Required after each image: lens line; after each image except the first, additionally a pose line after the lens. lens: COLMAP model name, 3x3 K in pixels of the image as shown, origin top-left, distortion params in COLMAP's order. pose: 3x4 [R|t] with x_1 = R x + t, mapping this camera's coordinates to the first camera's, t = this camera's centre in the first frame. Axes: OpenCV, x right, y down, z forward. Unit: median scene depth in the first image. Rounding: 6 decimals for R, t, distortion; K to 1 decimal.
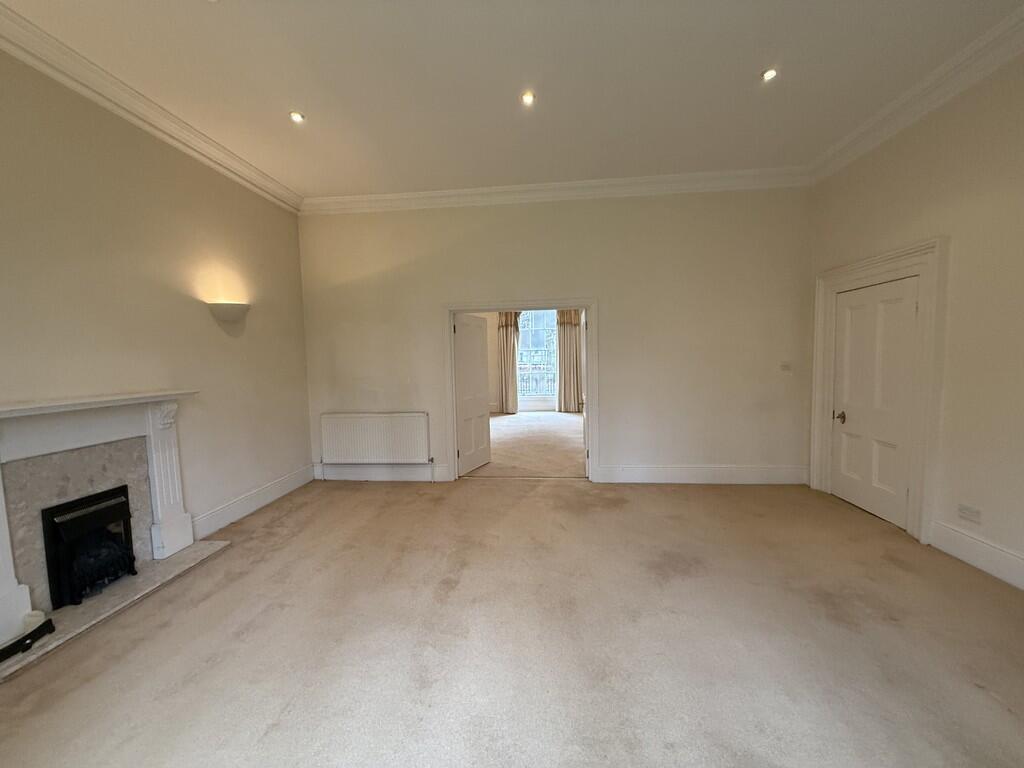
lens RADIAL K [[407.1, 0, 510.9], [0, 407.1, 386.6], [0, 0, 1]] dist [-0.001233, 0.000125]
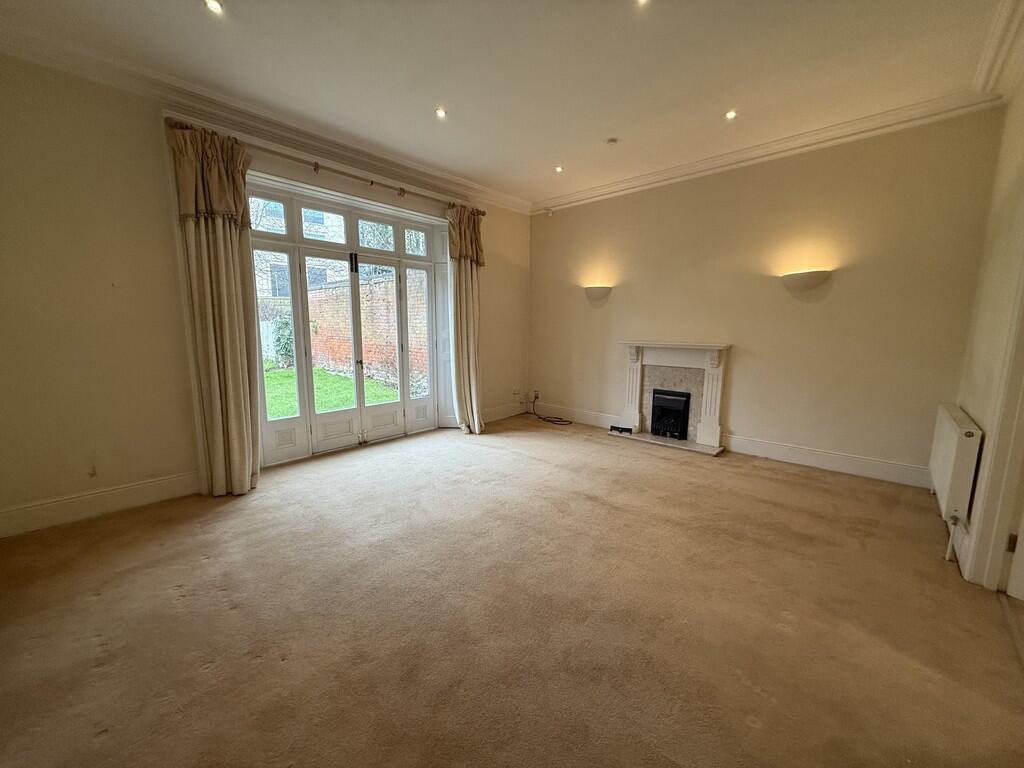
lens RADIAL K [[407.1, 0, 510.9], [0, 407.1, 386.6], [0, 0, 1]] dist [-0.001233, 0.000125]
pose [[-0.611082, 0.138770, -0.779308, 0.631667], [-0.045242, 0.976781, 0.209409, -0.086974], [0.790273, 0.163223, -0.590615, 0.953919]]
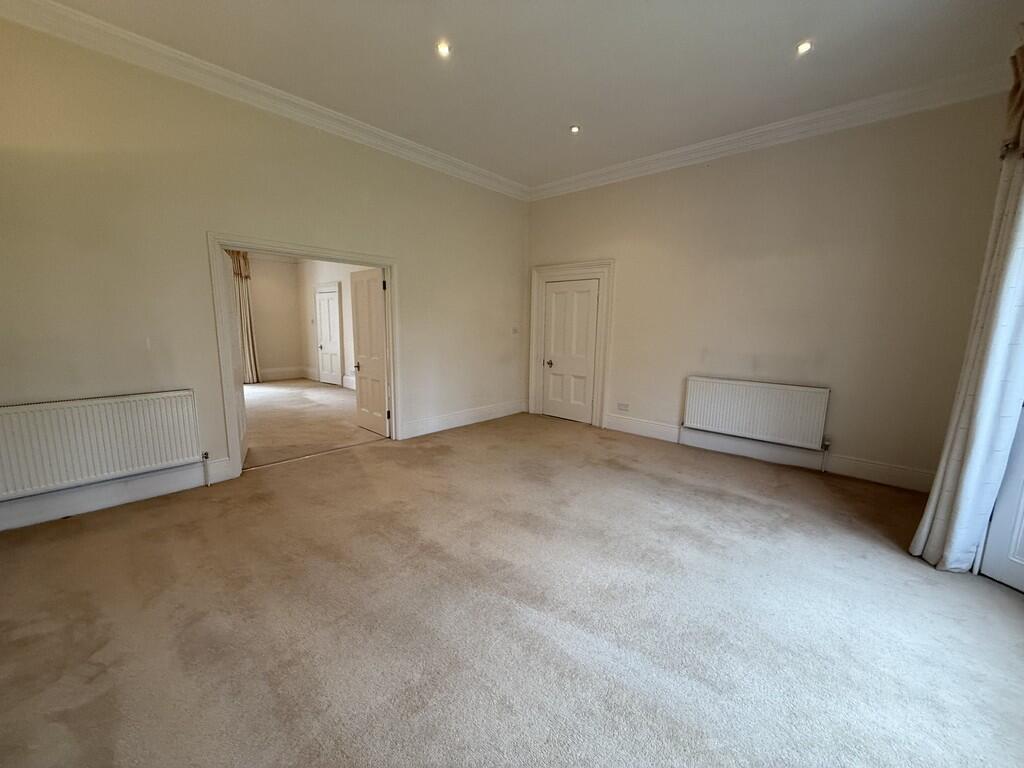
lens RADIAL K [[407.1, 0, 510.9], [0, 407.1, 386.6], [0, 0, 1]] dist [-0.001233, 0.000125]
pose [[0.598586, -0.093794, 0.795549, -0.495213], [0.026918, 0.994916, 0.097045, 0.006988], [-0.800606, -0.036675, 0.598067, 0.175585]]
